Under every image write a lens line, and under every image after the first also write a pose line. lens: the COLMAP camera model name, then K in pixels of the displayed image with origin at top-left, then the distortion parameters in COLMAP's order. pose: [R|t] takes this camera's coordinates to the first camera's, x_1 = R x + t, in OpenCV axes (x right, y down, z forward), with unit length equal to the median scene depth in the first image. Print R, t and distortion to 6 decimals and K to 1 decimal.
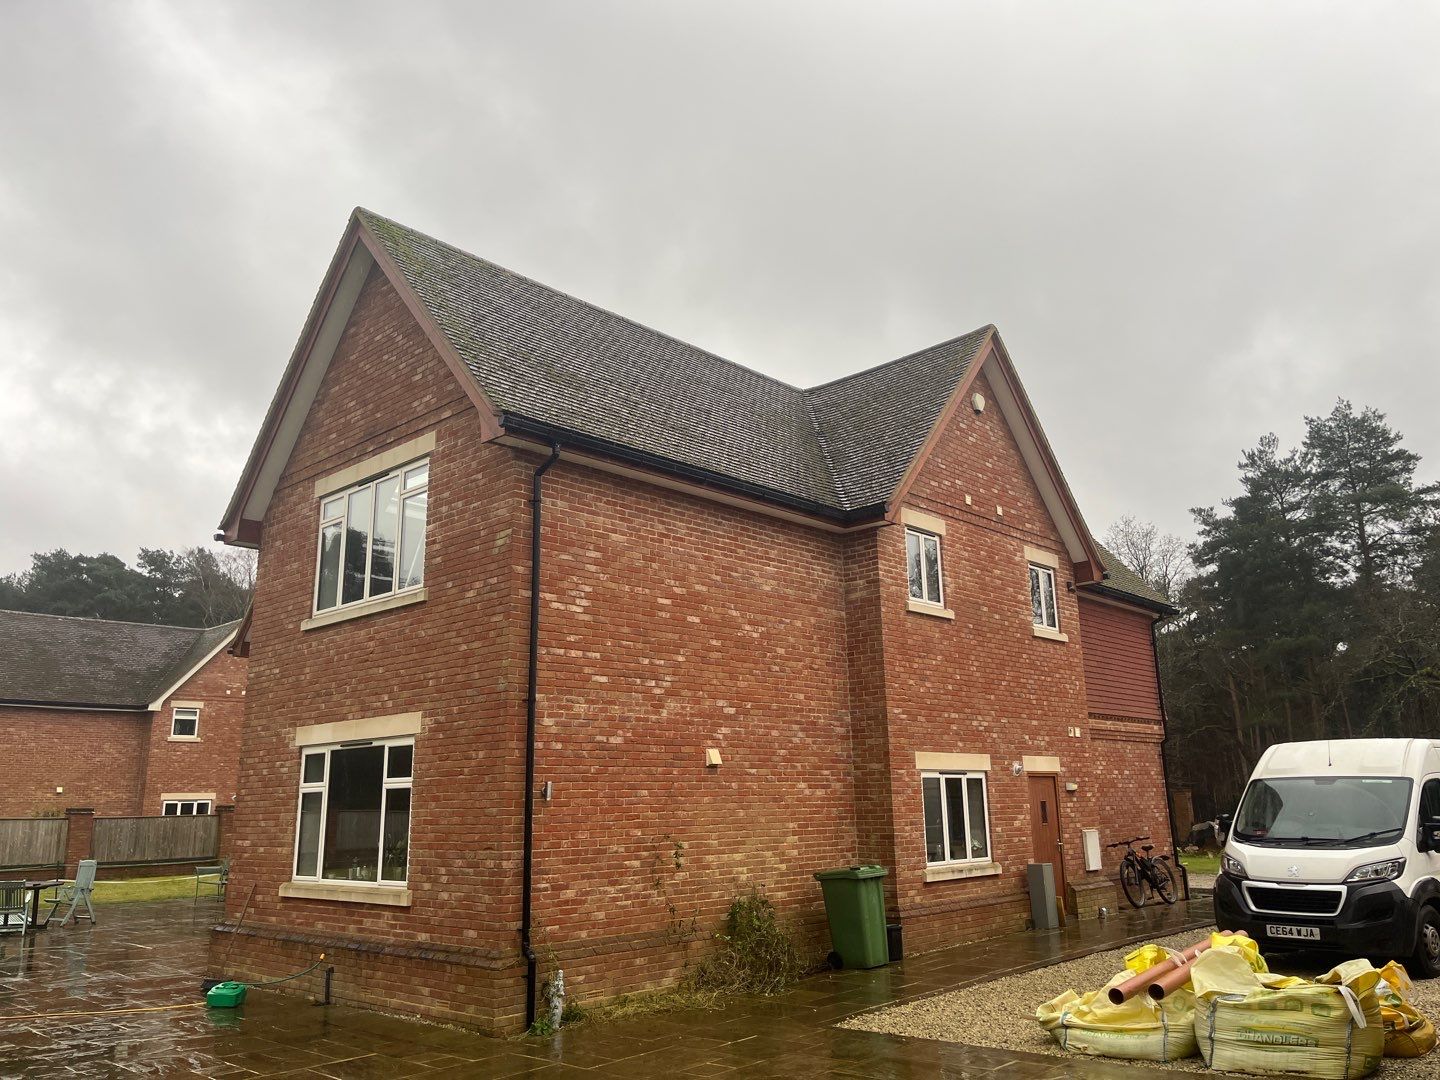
lens RADIAL K [[1084.6, 0, 726.6], [0, 1084.6, 532.7], [0, 0, 1]] dist [0.066327, -0.102491]
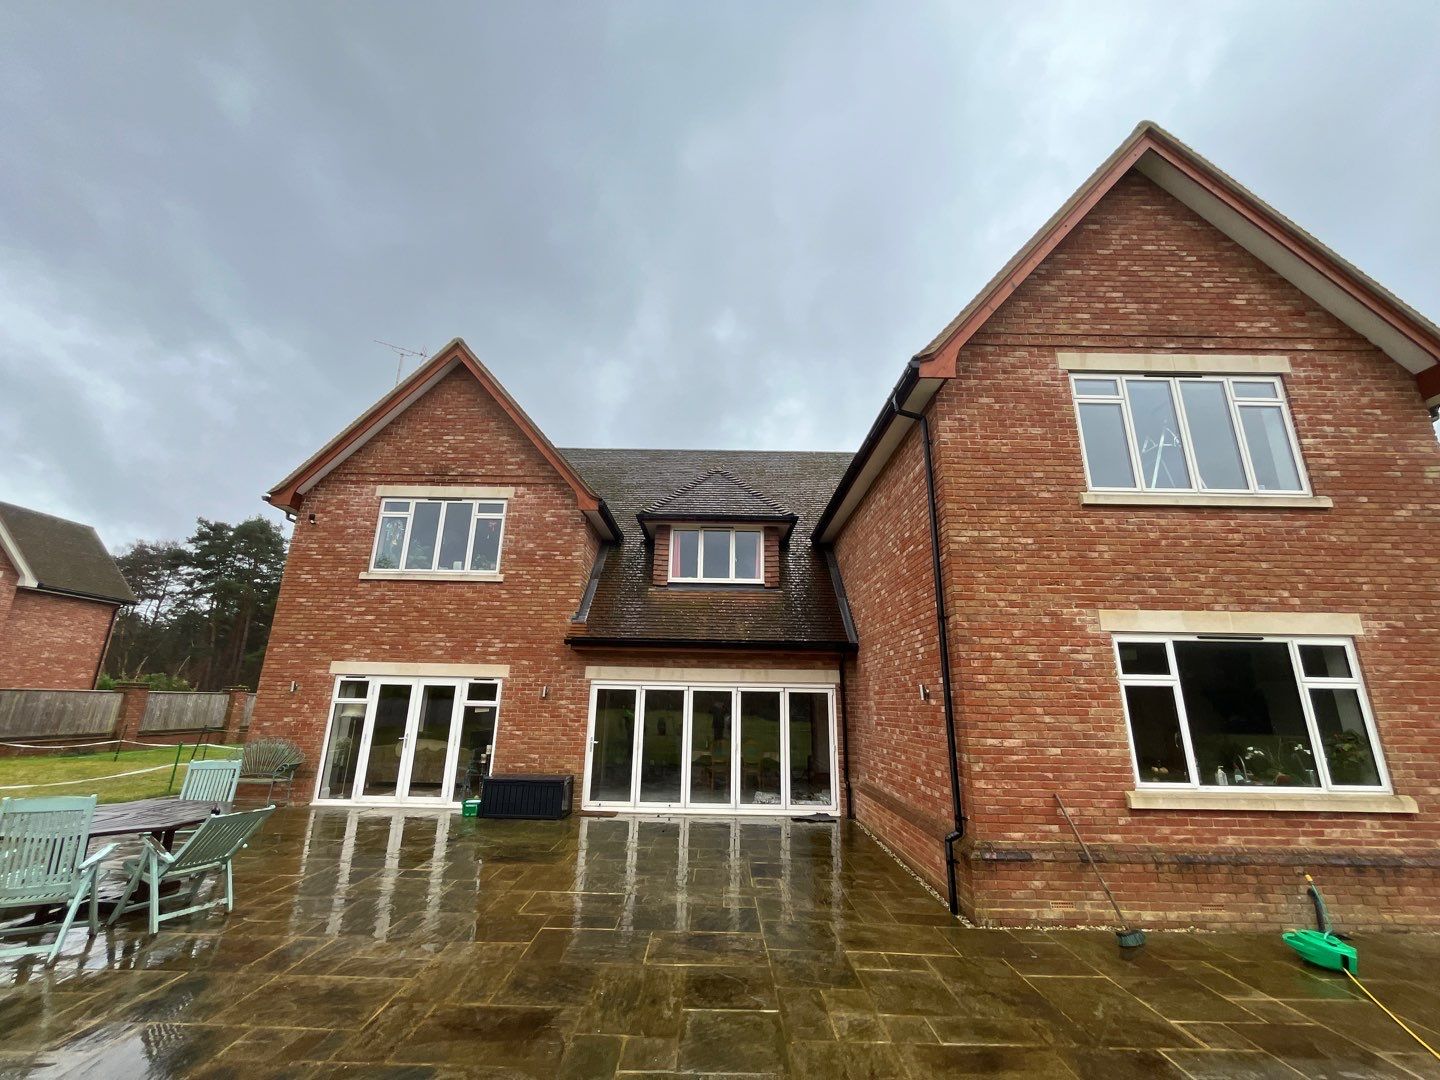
lens RADIAL K [[602.3, 0, 718.2], [0, 602.3, 539.8], [0, 0, 1]] dist [0.000747, 0.000269]
pose [[0.726511, 0.217683, 0.651764, -0.920258], [-0.192400, 0.974999, -0.111174, 0.230978], [-0.659670, -0.044630, 0.750229, 0.825122]]
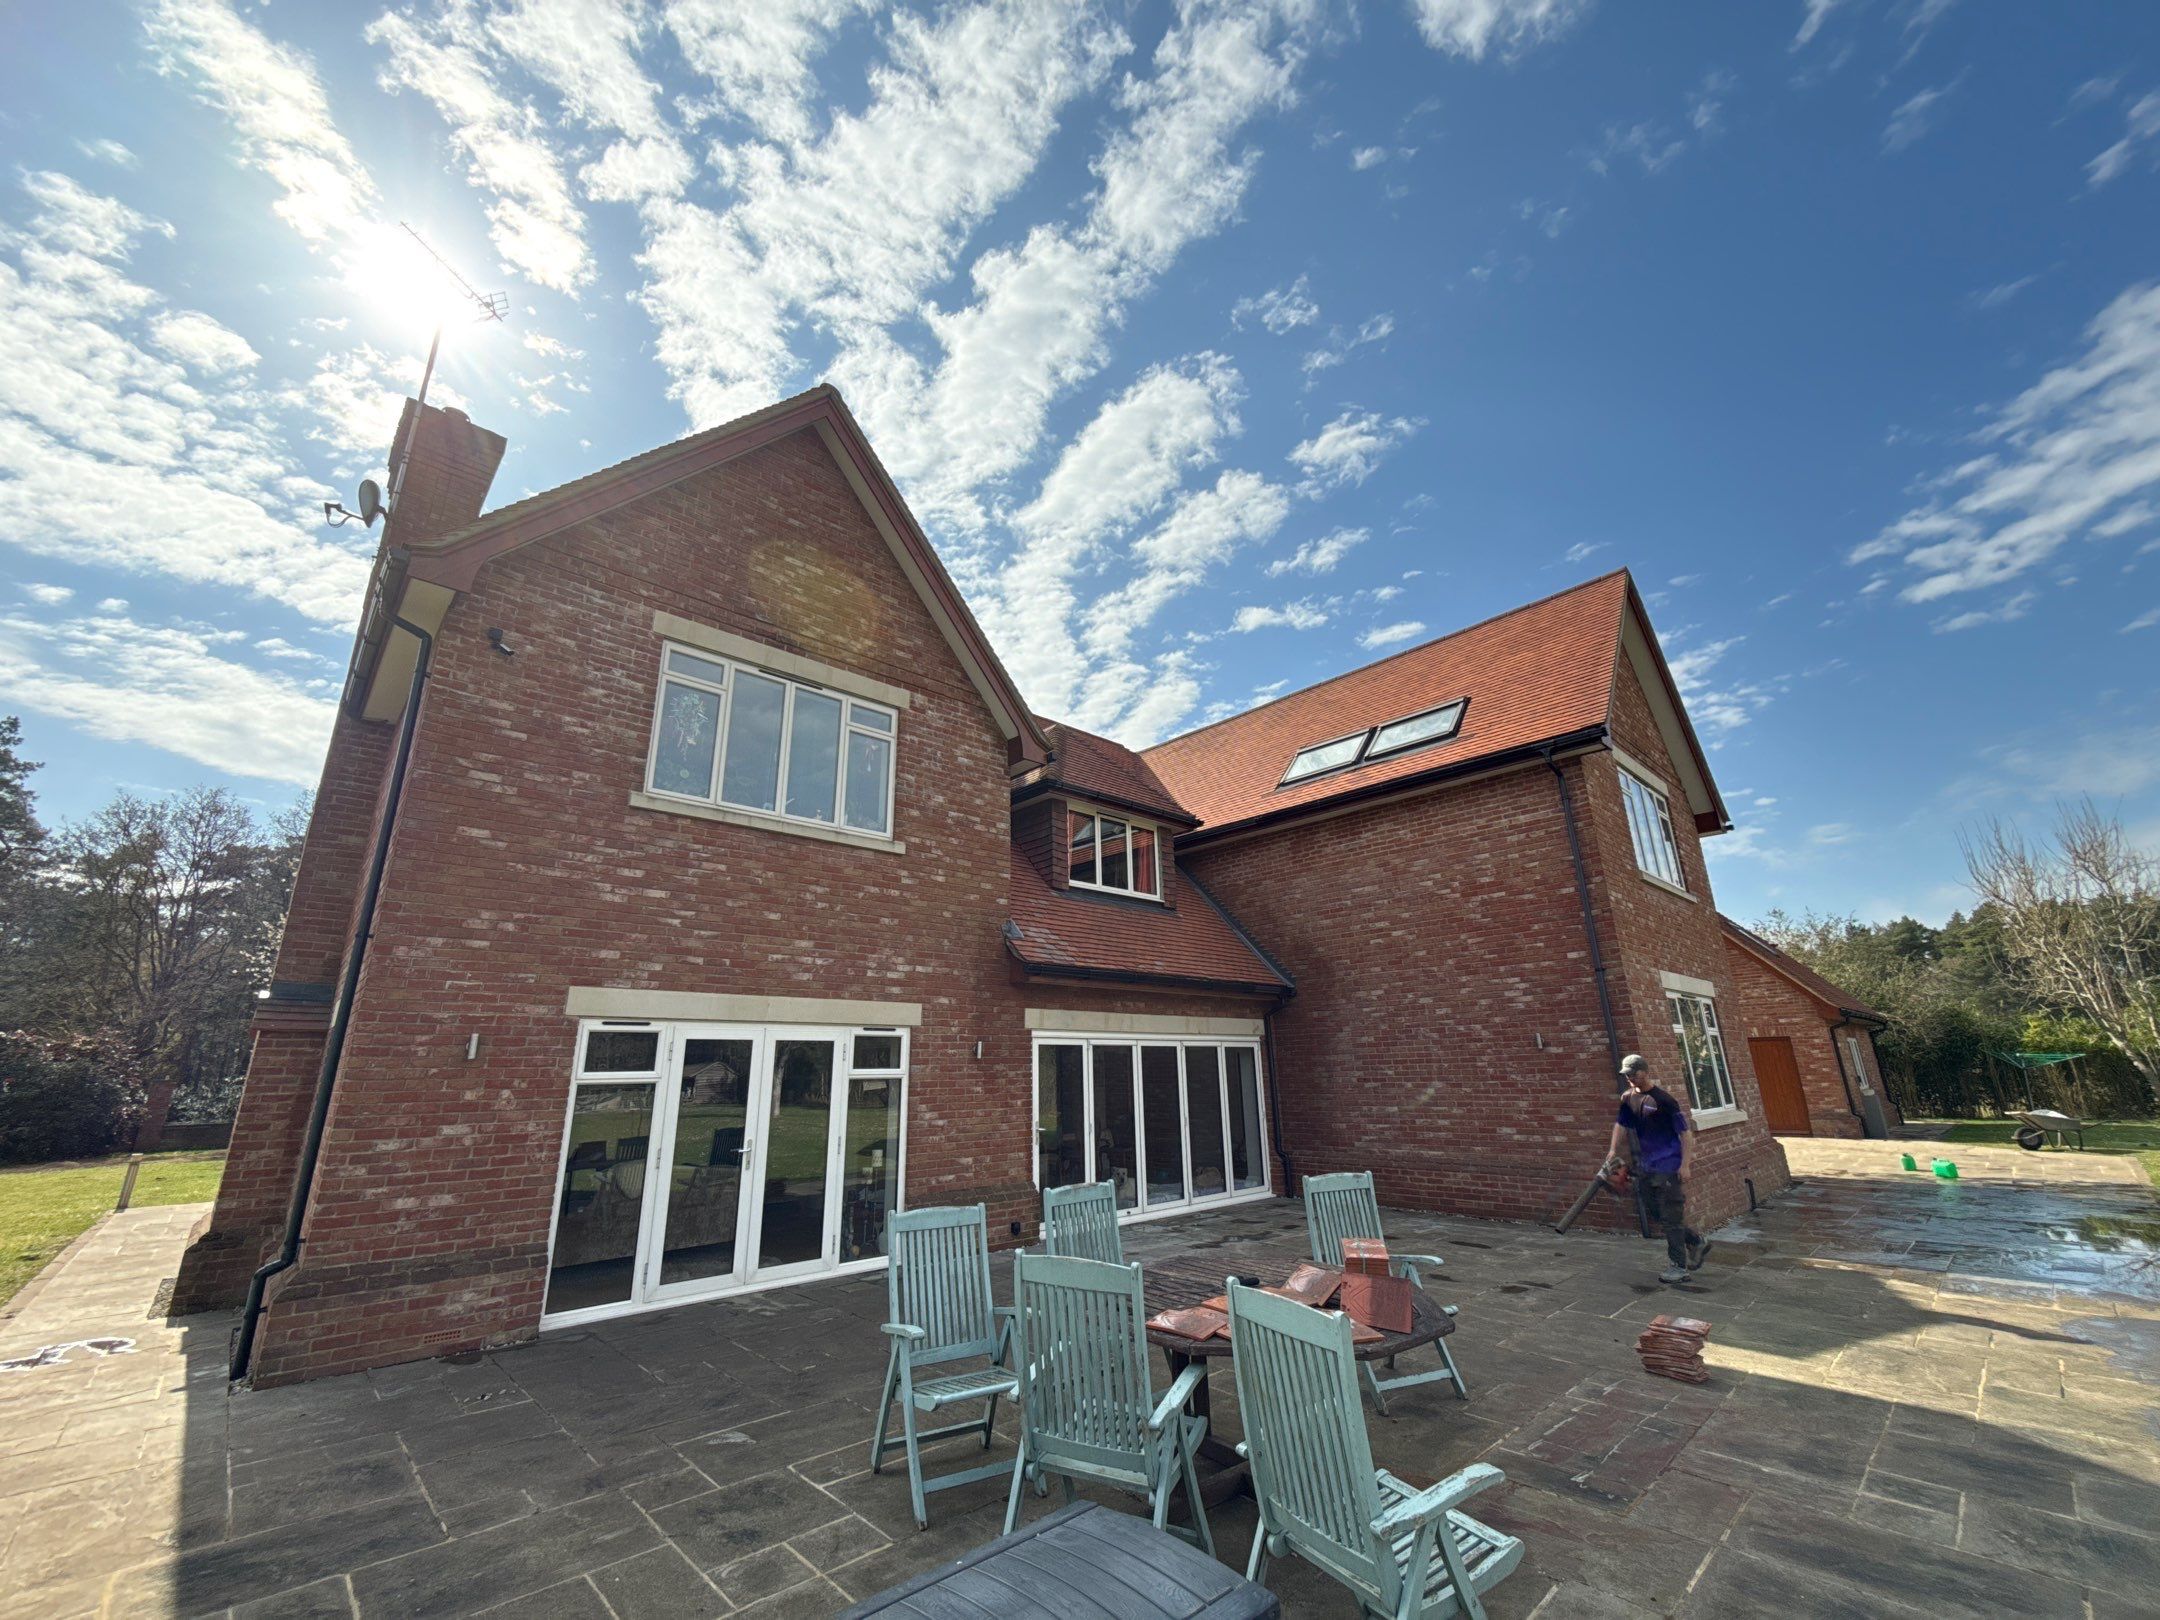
lens RADIAL K [[873.9, 0, 1078.3], [0, 873.9, 813.5], [0, 0, 1]] dist [0.009396, 0.000140]
pose [[0.053732, 0.303302, 0.951378, -1.228273], [-0.218924, 0.933153, -0.285128, 0.384556], [-0.974261, -0.192959, 0.116540, 1.431532]]
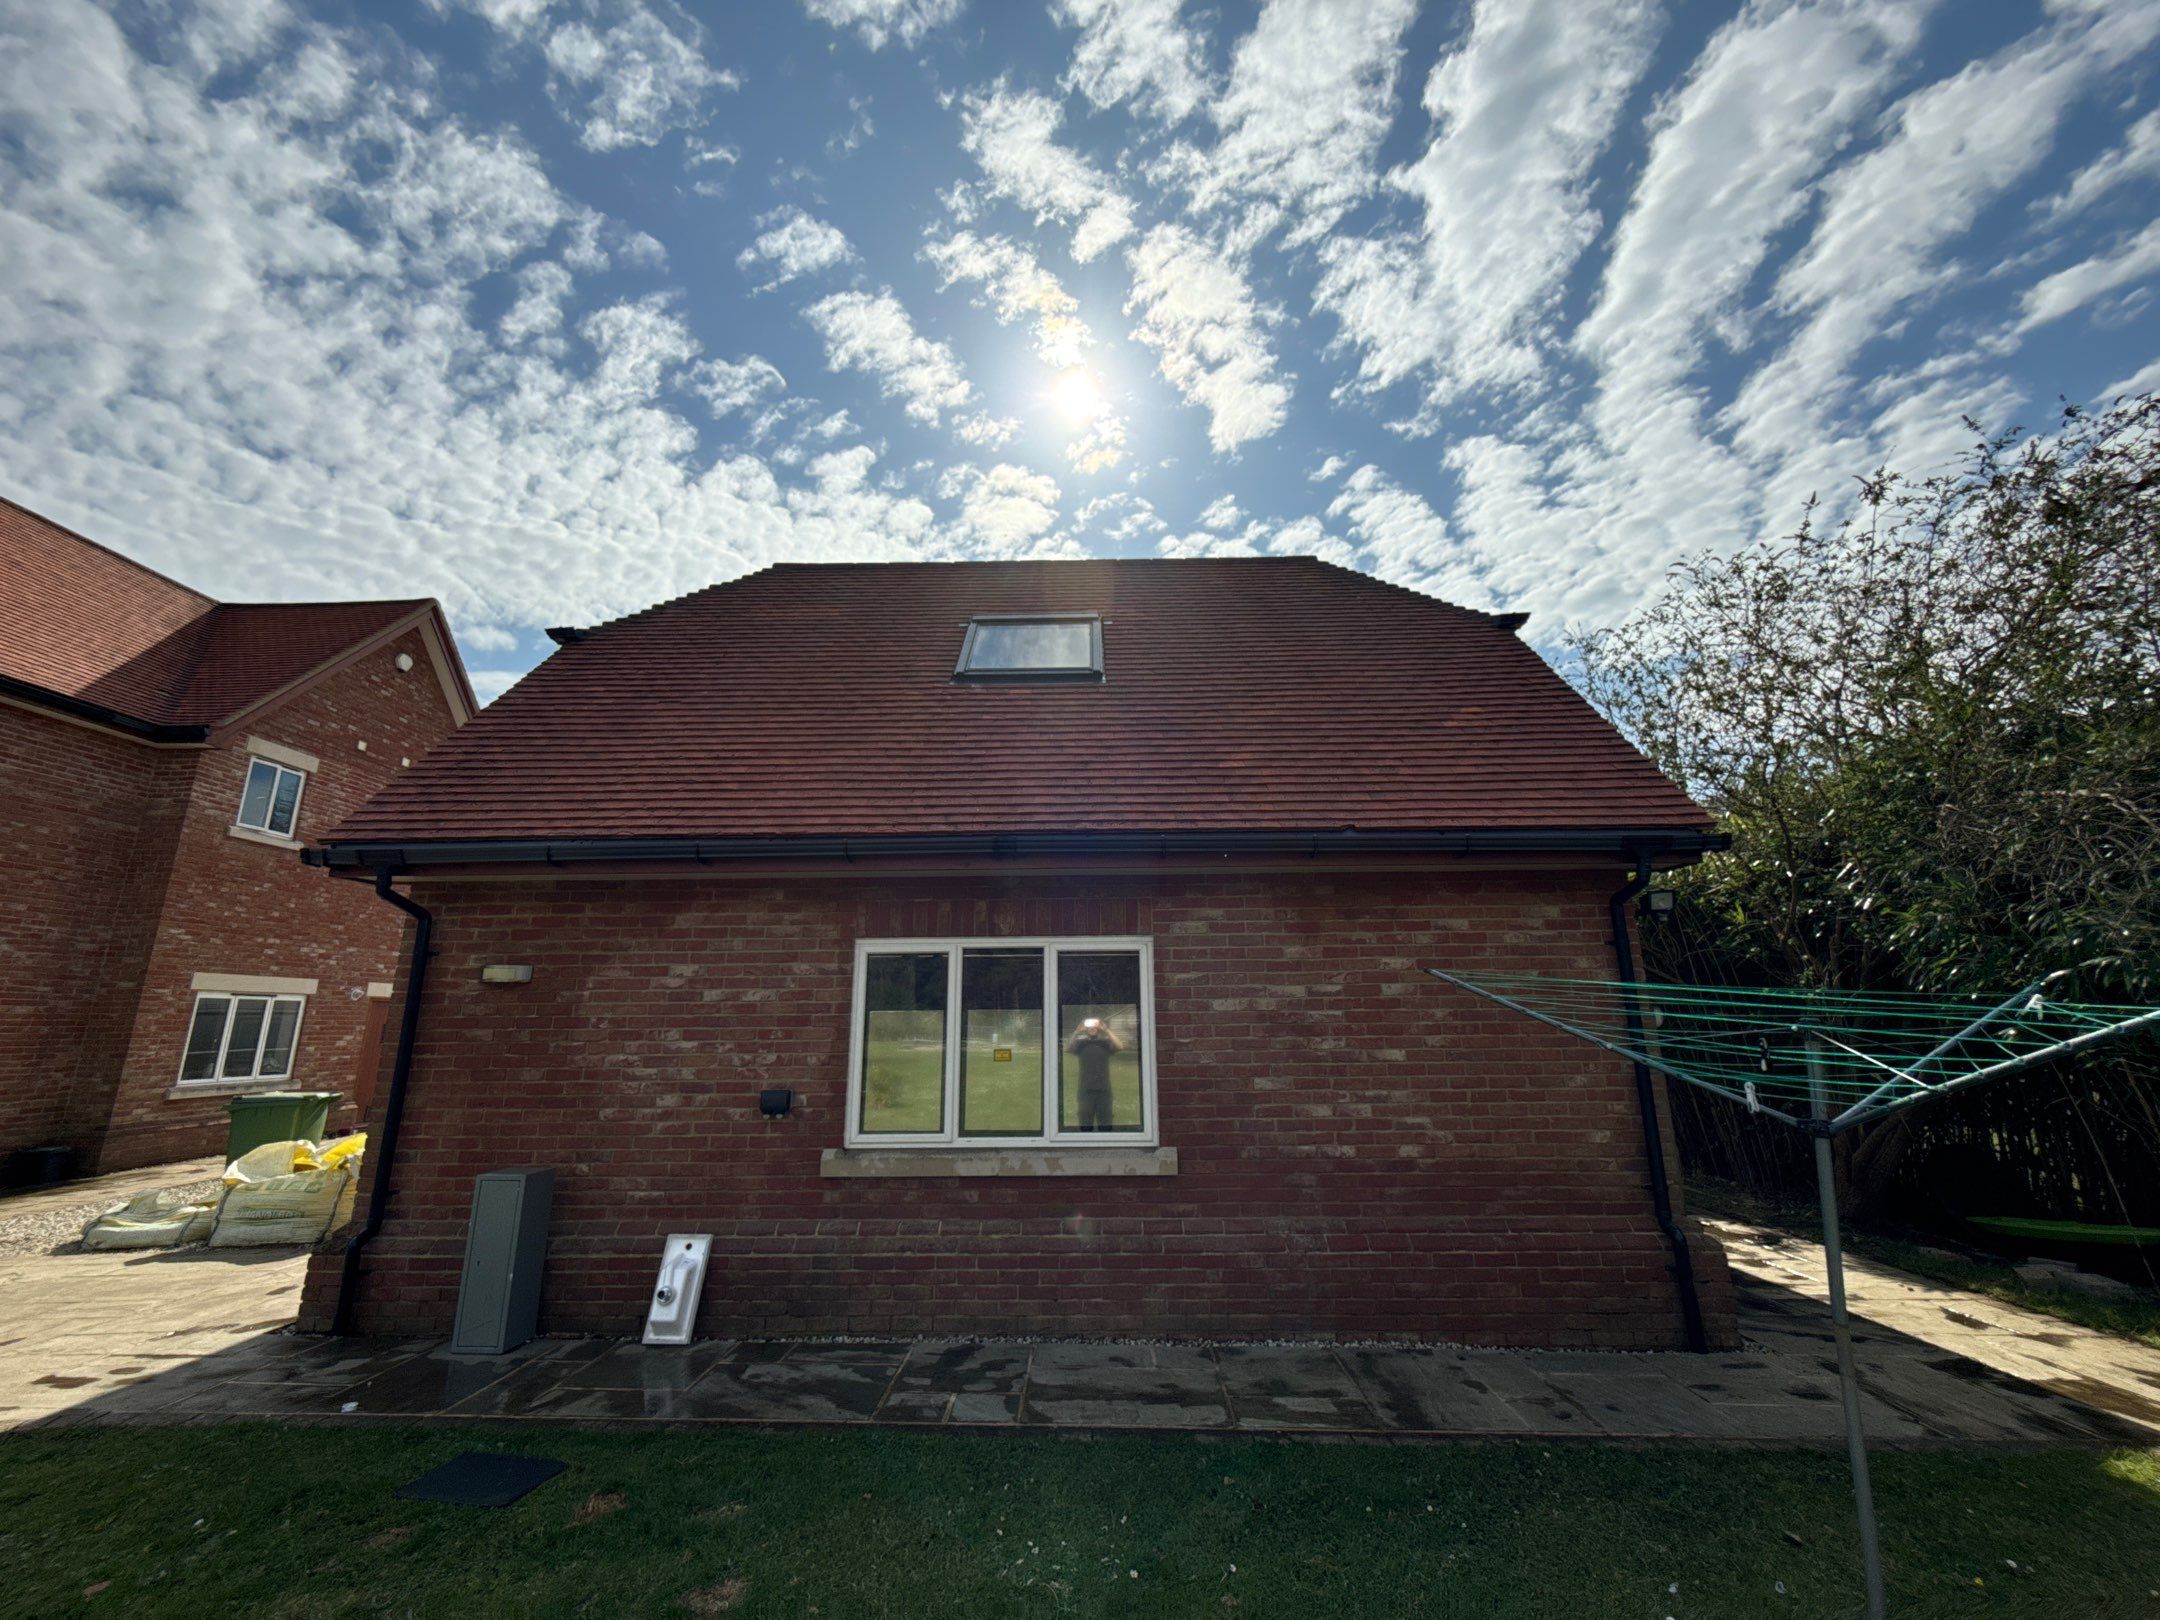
lens RADIAL K [[854.9, 0, 1082.6], [0, 854.9, 808.3], [0, 0, 1]] dist [-0.003484, -0.000595]
pose [[0.737569, 0.176243, 0.651867, 0.253263], [-0.166494, 0.983001, -0.077387, -0.027570], [-0.654425, -0.051454, 0.754375, -0.142152]]
